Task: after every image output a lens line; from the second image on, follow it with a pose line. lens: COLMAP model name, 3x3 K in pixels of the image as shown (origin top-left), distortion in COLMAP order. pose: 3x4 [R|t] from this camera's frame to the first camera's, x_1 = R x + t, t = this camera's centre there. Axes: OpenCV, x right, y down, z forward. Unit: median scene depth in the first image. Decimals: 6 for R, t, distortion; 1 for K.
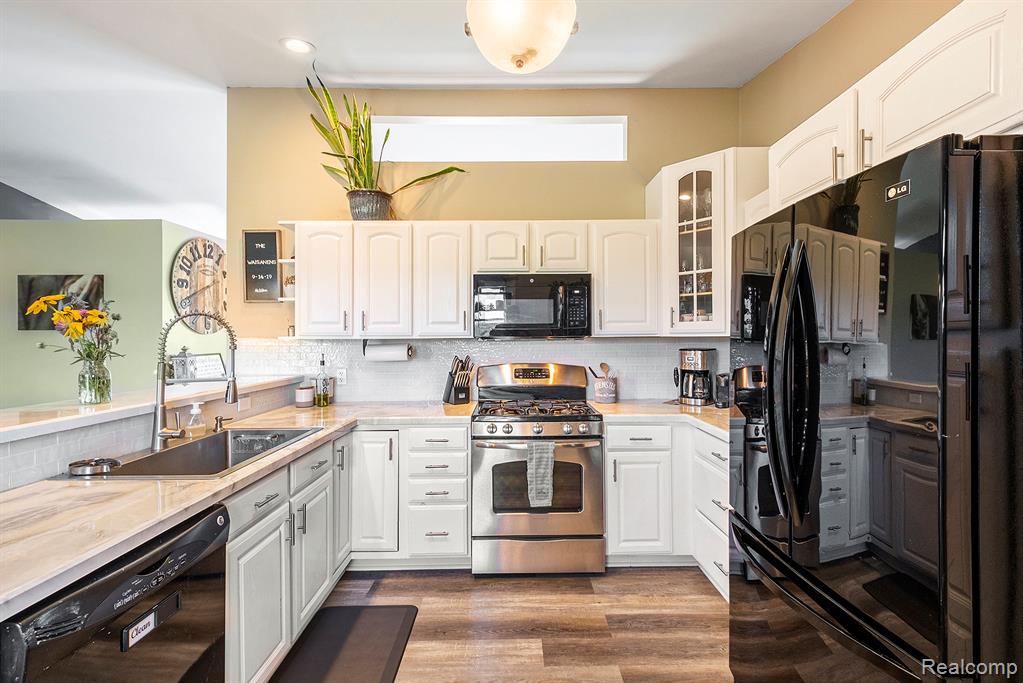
lens RADIAL K [[449.8, 0, 511.7], [0, 449.8, 338.9], [0, 0, 1]] dist [0.012508, -0.012676]
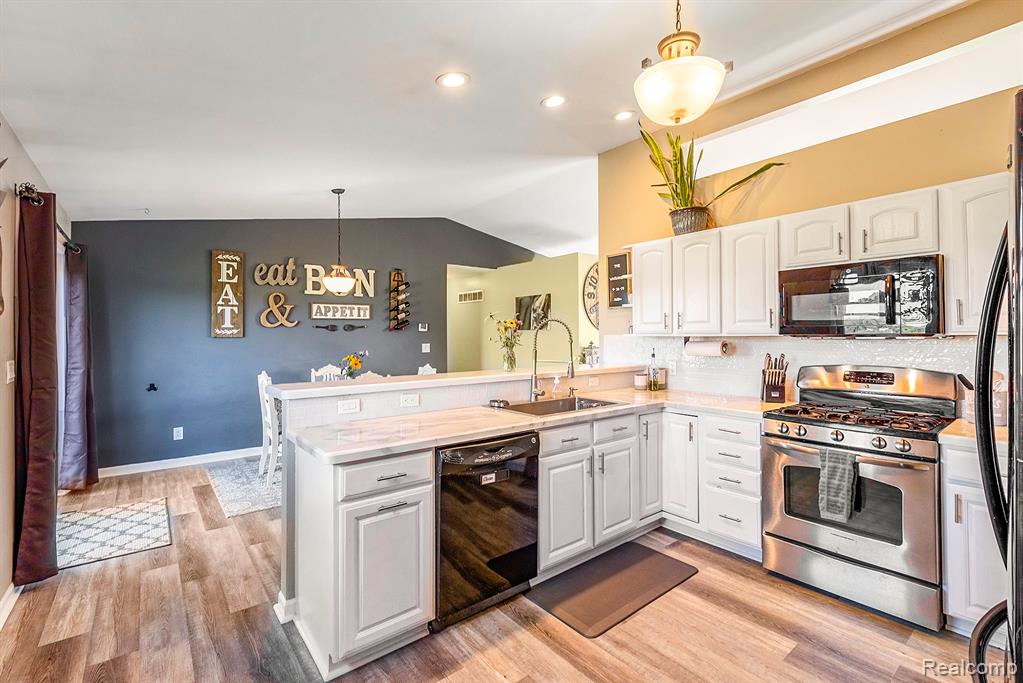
lens RADIAL K [[449.8, 0, 511.7], [0, 449.8, 338.9], [0, 0, 1]] dist [0.012508, -0.012676]
pose [[0.615567, 0.008887, -0.788034, 0.348796], [-0.003778, 0.999958, 0.008325, -0.001167], [0.788075, -0.002147, 0.615575, -0.070199]]
